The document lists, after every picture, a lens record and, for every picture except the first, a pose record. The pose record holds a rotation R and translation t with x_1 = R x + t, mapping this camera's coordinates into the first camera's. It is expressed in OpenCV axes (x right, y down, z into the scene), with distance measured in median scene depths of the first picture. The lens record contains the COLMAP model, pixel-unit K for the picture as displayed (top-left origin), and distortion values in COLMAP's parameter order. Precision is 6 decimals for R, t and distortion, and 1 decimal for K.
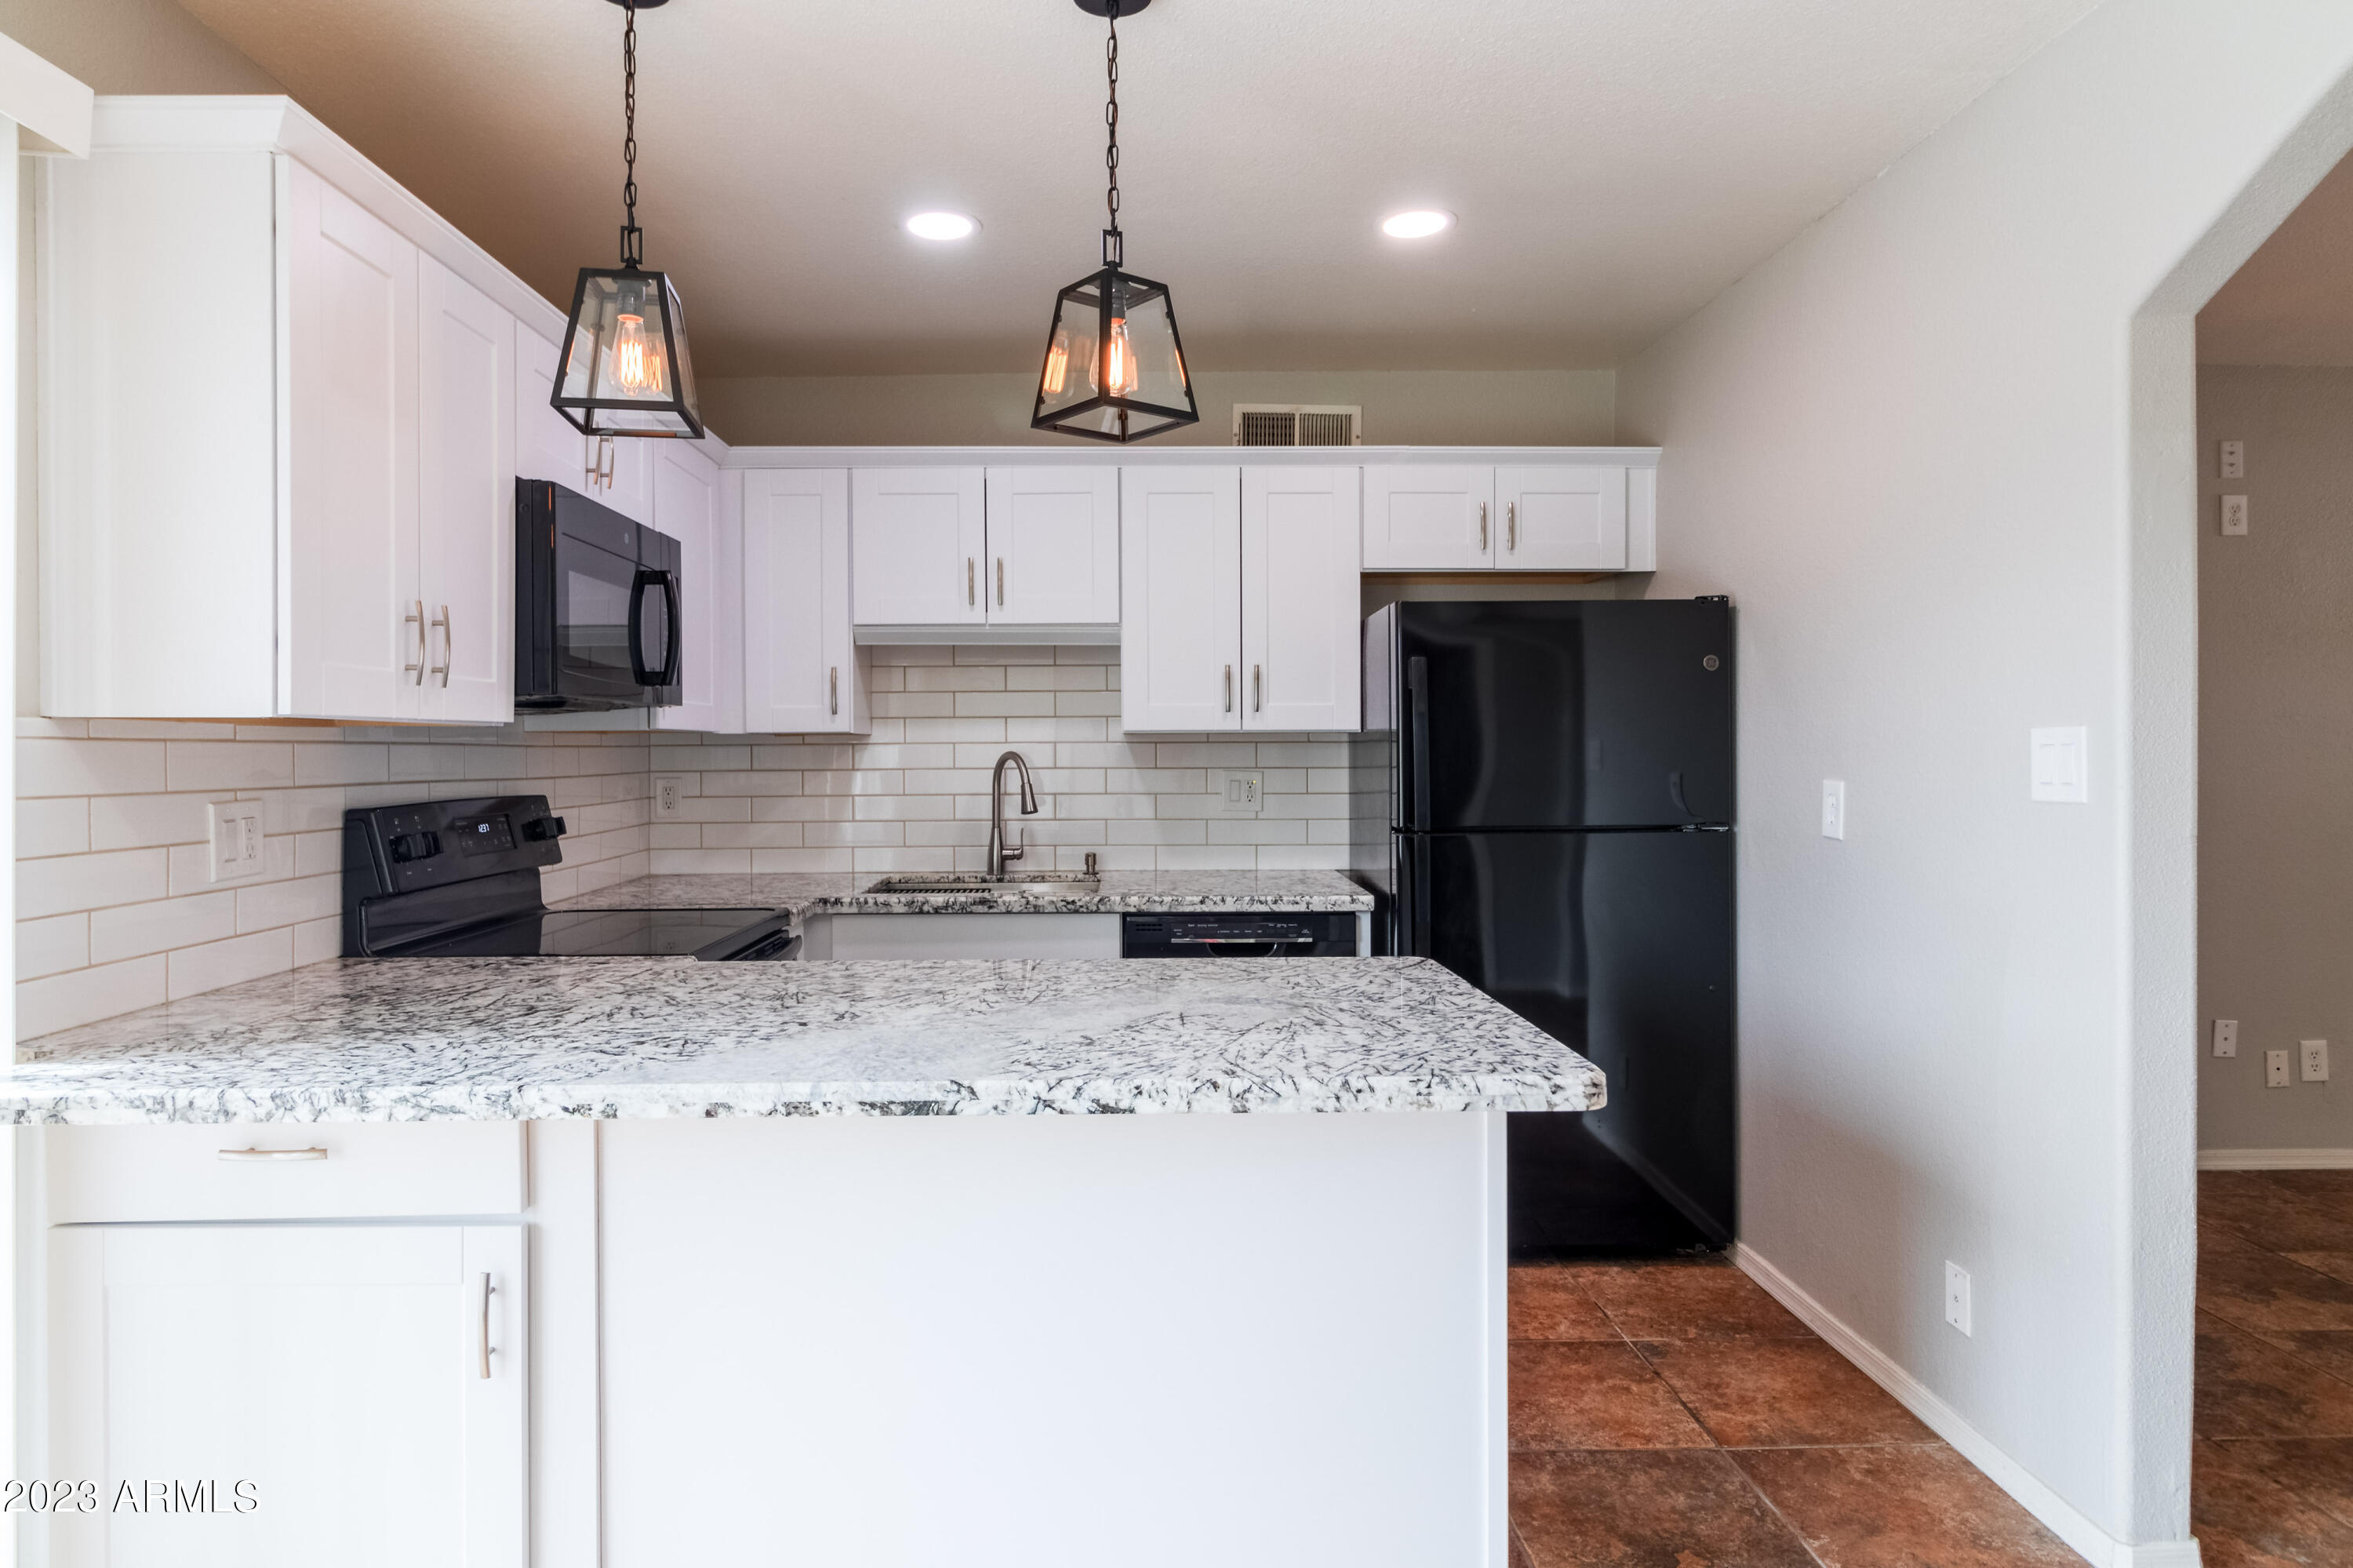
lens RADIAL K [[1345.7, 0, 1138.1], [0, 1345.7, 757.4], [0, 0, 1]] dist [0.003606, -0.001464]
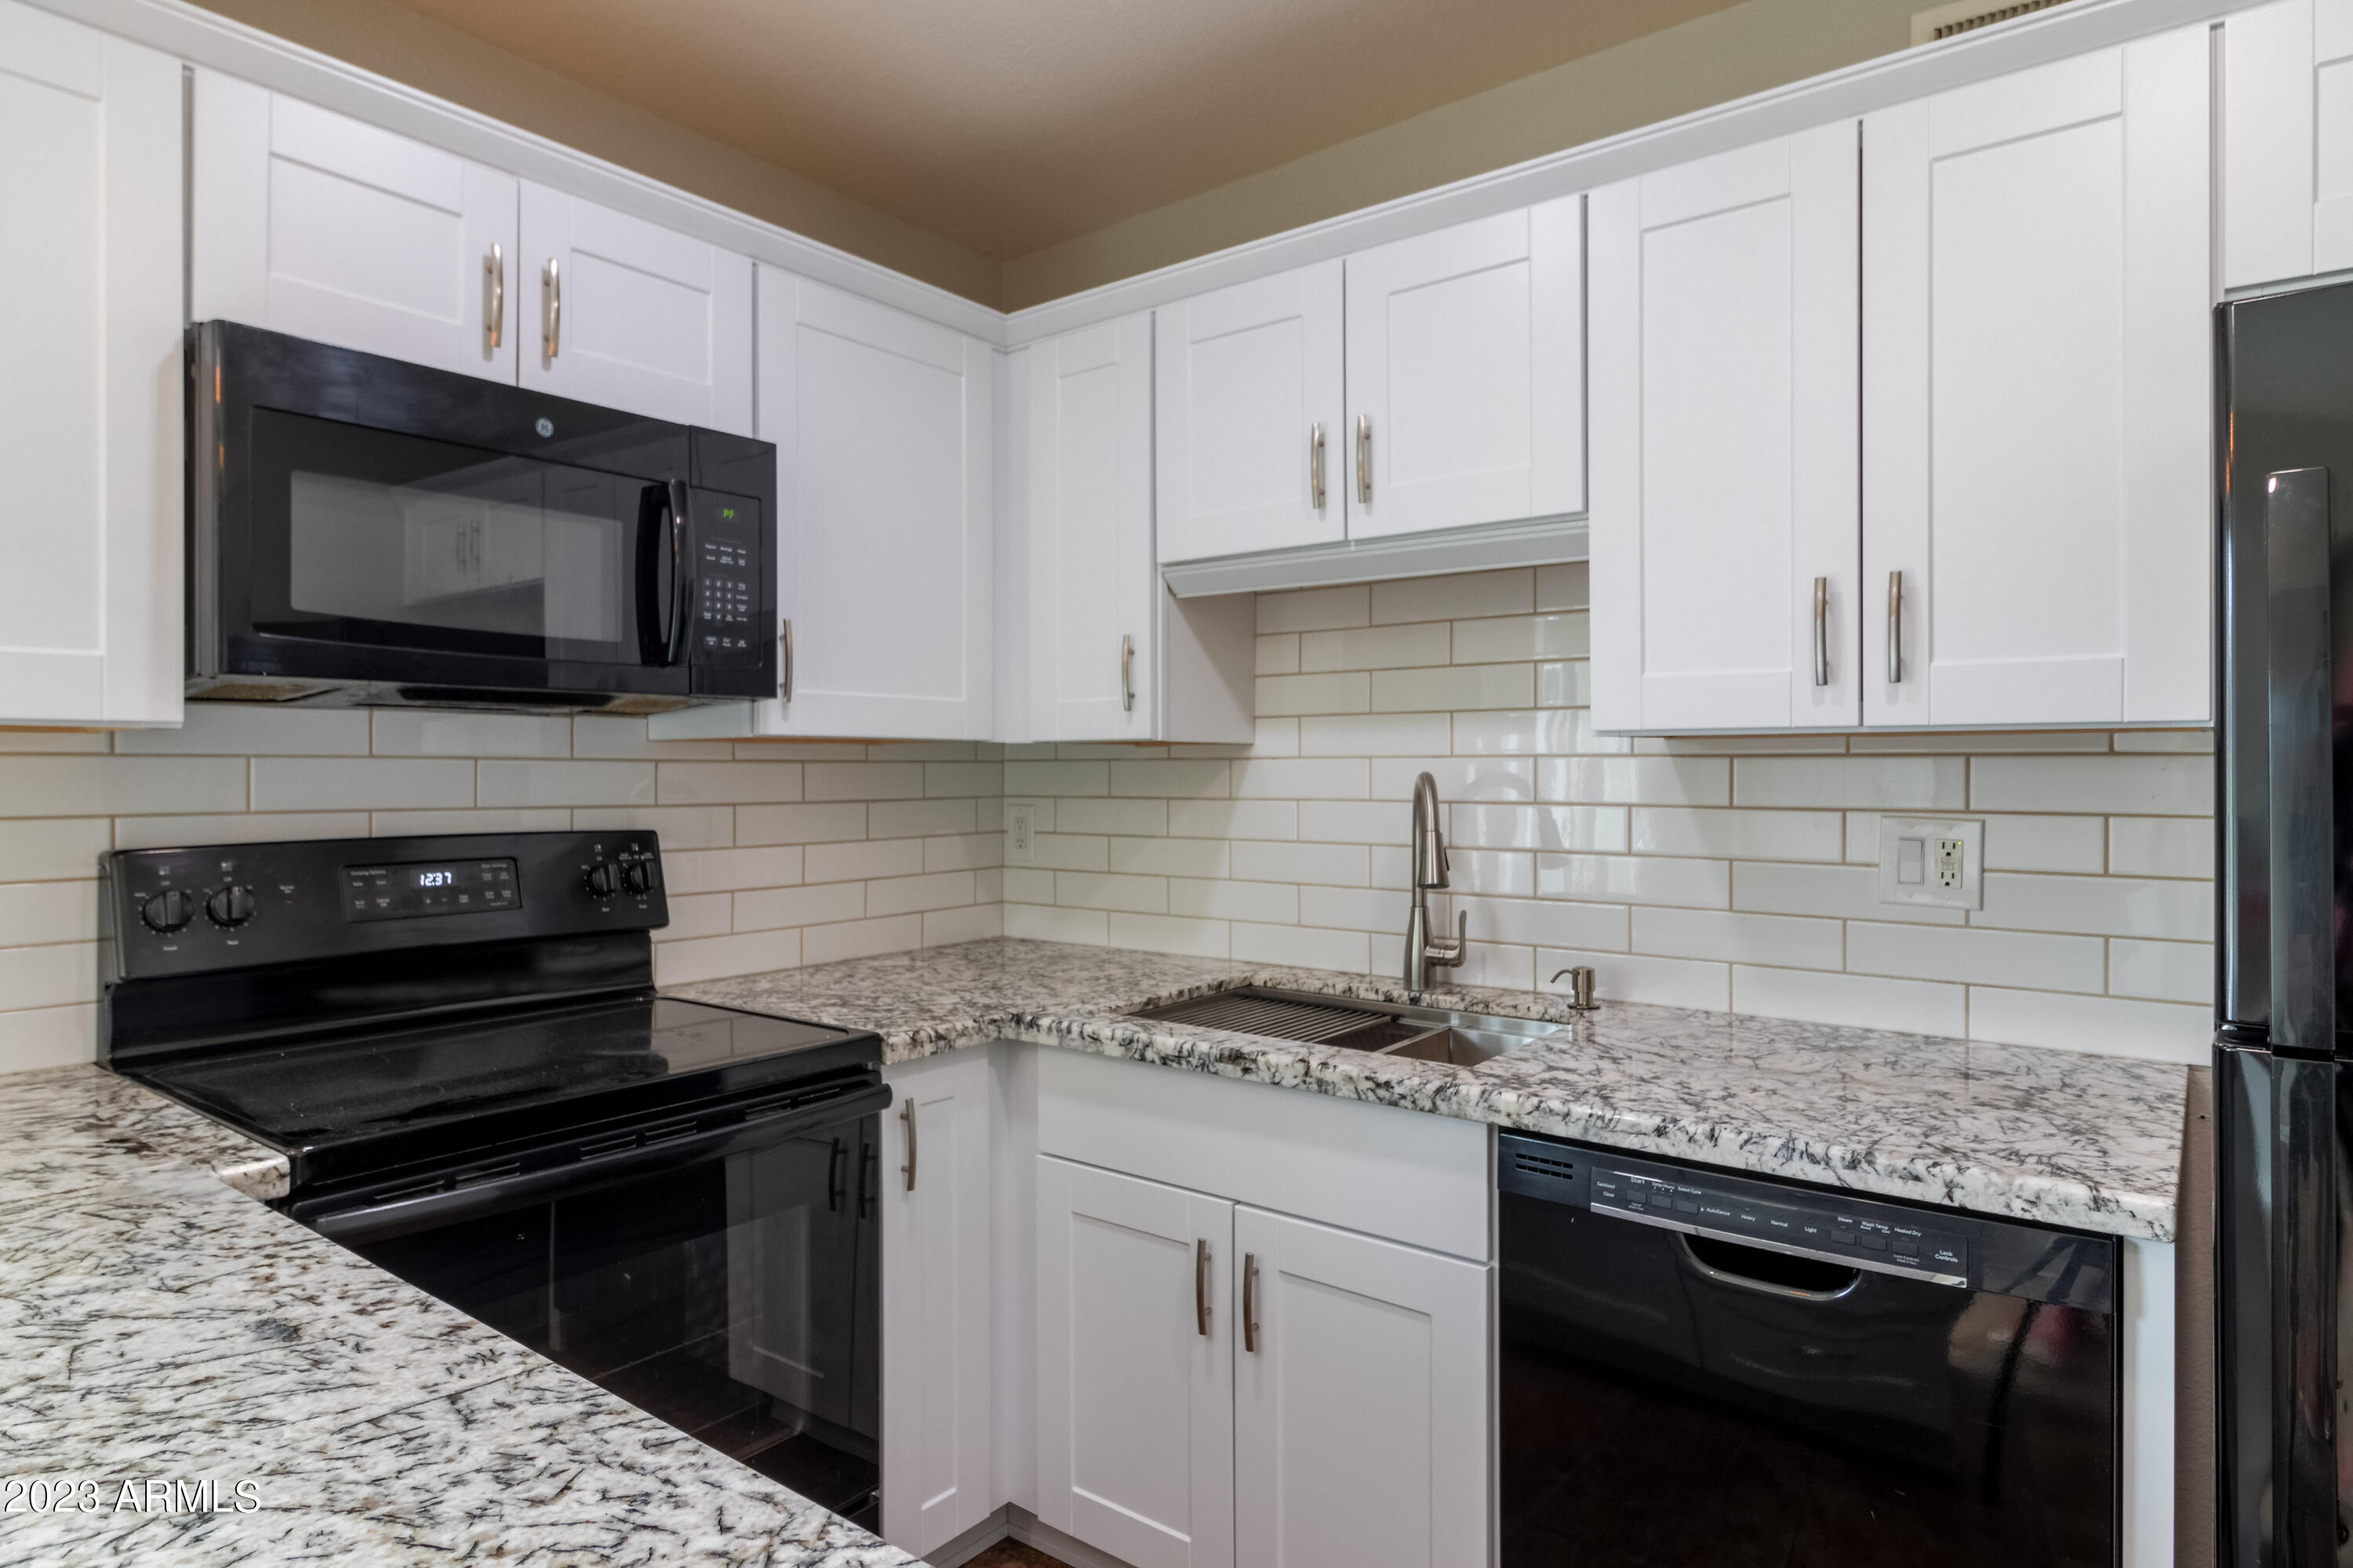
lens RADIAL K [[1345.7, 0, 1123.5], [0, 1345.7, 775.2], [0, 0, 1]] dist [0.003606, -0.001464]
pose [[0.772525, 0.007335, -0.634941, 0.185572], [-0.007268, 0.999970, 0.002709, -0.004319], [0.634942, 0.002522, 0.772555, 0.565545]]
